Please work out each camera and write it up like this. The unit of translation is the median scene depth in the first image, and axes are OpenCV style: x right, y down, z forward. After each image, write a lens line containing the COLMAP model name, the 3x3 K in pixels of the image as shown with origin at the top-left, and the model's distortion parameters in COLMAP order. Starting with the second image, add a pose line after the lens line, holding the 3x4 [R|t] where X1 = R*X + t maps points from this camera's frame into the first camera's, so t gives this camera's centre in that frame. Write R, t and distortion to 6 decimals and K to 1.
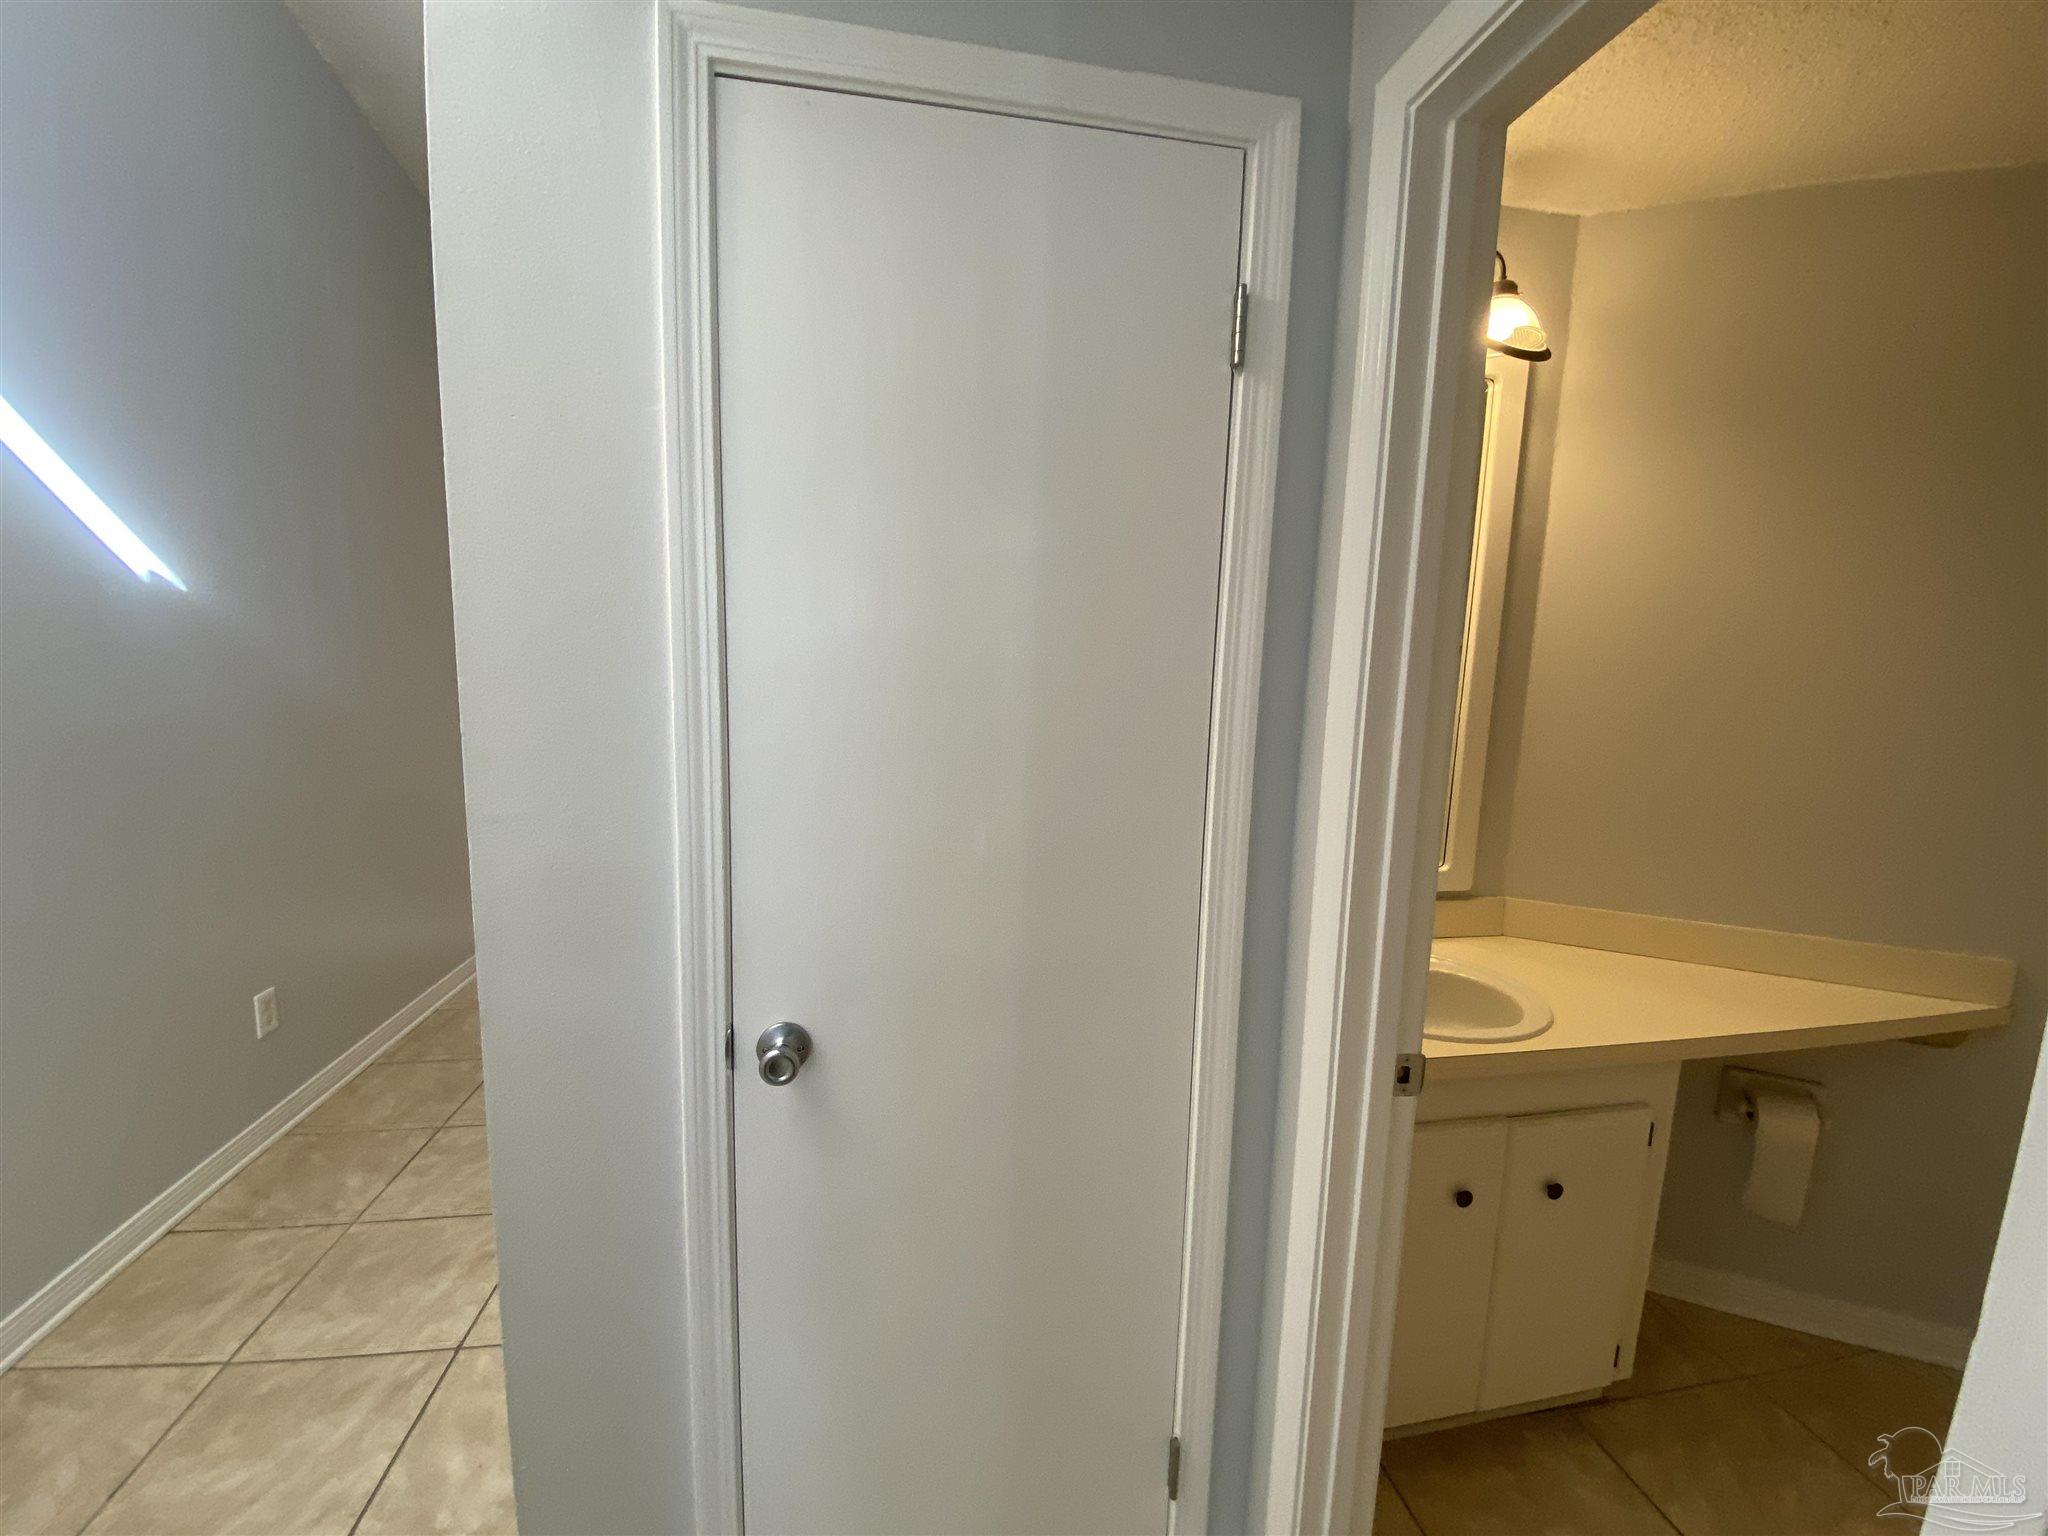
lens RADIAL K [[842.1, 0, 1025.1], [0, 842.1, 766.0], [0, 0, 1]] dist [-0.009527, -0.004329]
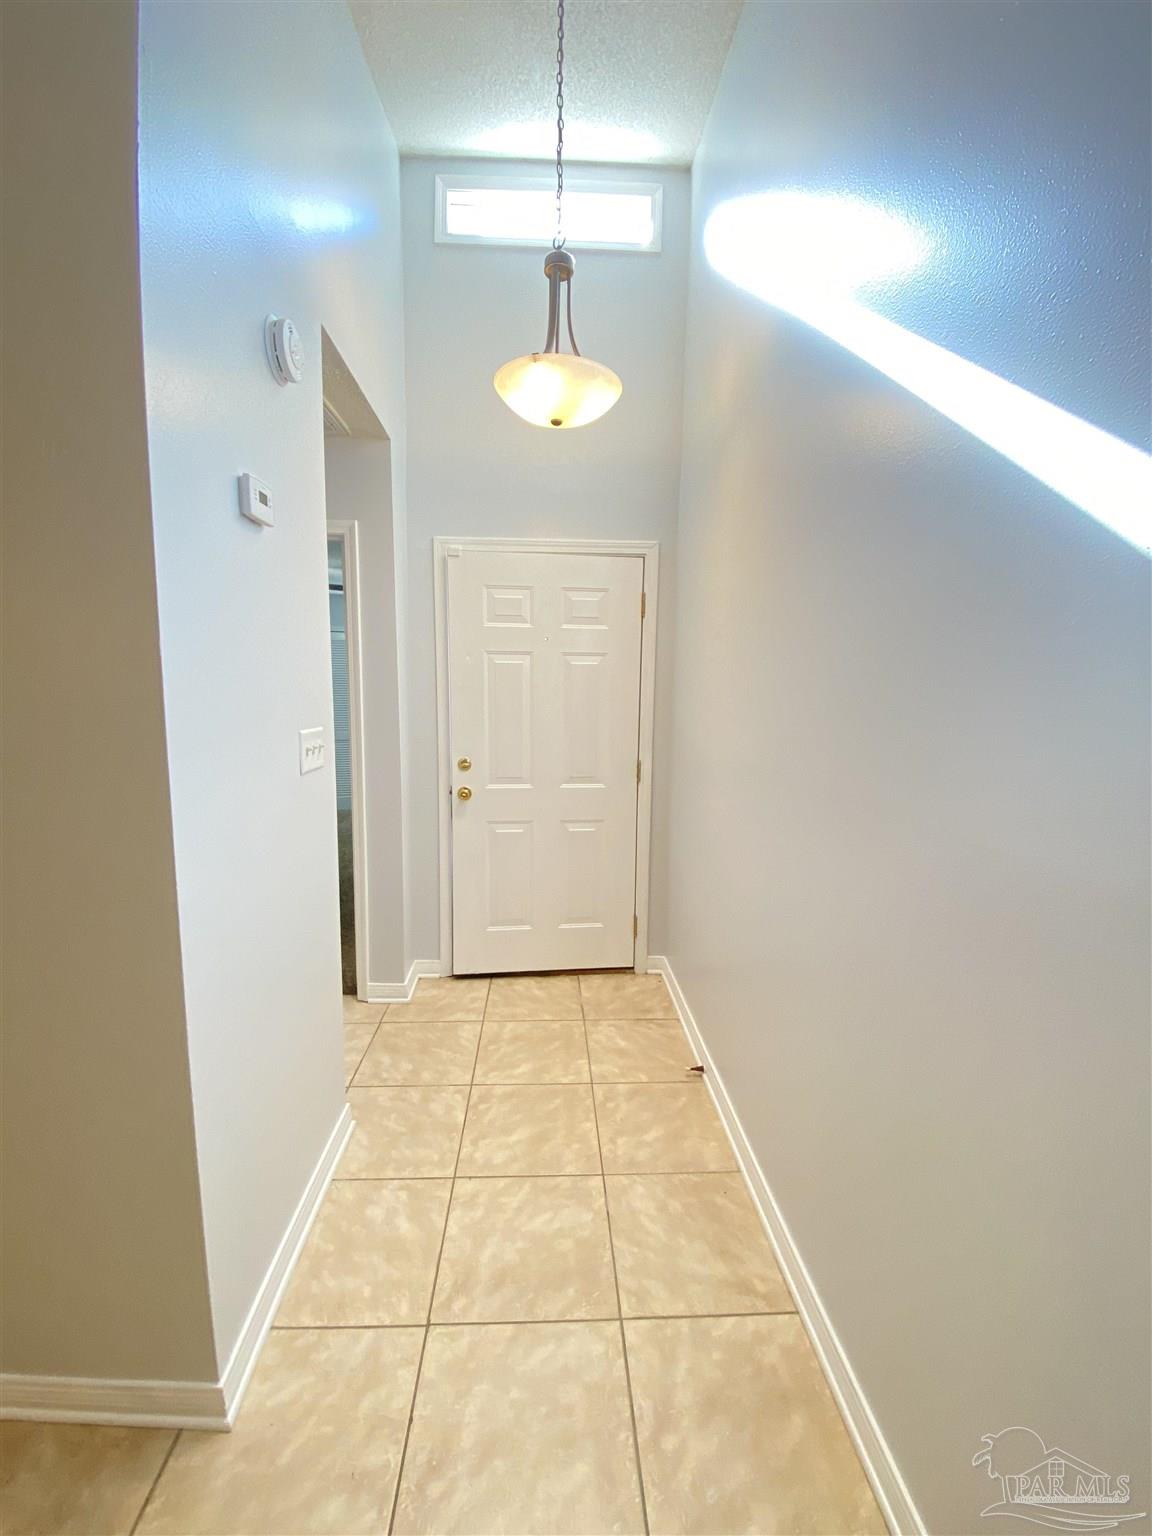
lens RADIAL K [[631.6, 0, 575.1], [0, 631.6, 766.8], [0, 0, 1]] dist [-0.009527, -0.004329]
pose [[-0.991085, -0.045177, 0.125337, -0.978136], [-0.011181, 0.965640, 0.259644, -0.225752], [-0.132760, 0.255928, -0.957536, 1.630100]]
